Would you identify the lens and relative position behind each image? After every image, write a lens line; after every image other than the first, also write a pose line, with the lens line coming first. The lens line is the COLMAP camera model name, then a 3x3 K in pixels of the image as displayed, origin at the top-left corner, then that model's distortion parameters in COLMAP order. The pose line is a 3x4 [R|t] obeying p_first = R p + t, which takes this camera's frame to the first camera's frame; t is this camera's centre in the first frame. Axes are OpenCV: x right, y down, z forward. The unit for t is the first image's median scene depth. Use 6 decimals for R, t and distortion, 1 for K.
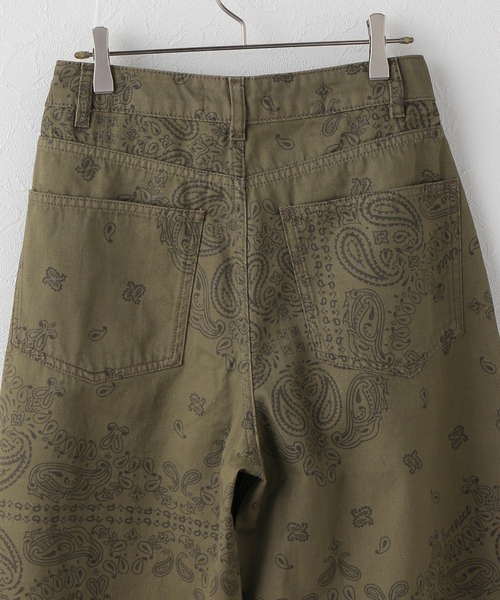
lens RADIAL K [[1422.5, 0, 251.5], [0, 1422.5, 300.7], [0, 0, 1]] dist [0.057504, 0.000000]
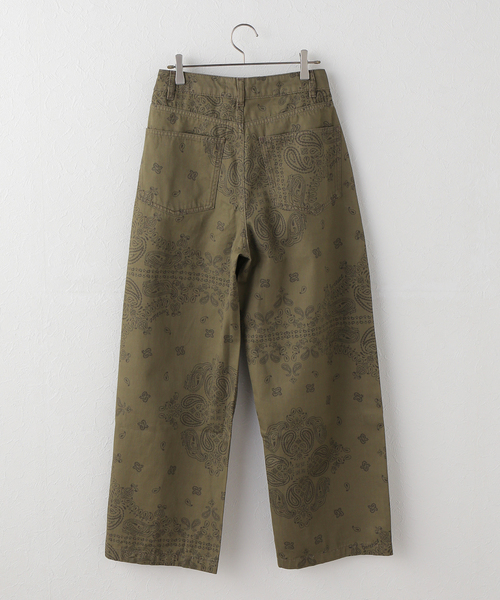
lens RADIAL K [[977.2, 0, 248.4], [0, 977.2, 298.9], [0, 0, 1]] dist [-0.034591, 0.000000]
pose [[0.999910, 0.013118, 0.002662, 0.002631], [-0.013251, 0.998197, 0.058546, 0.096810], [-0.001889, -0.058576, 0.998281, -0.531765]]
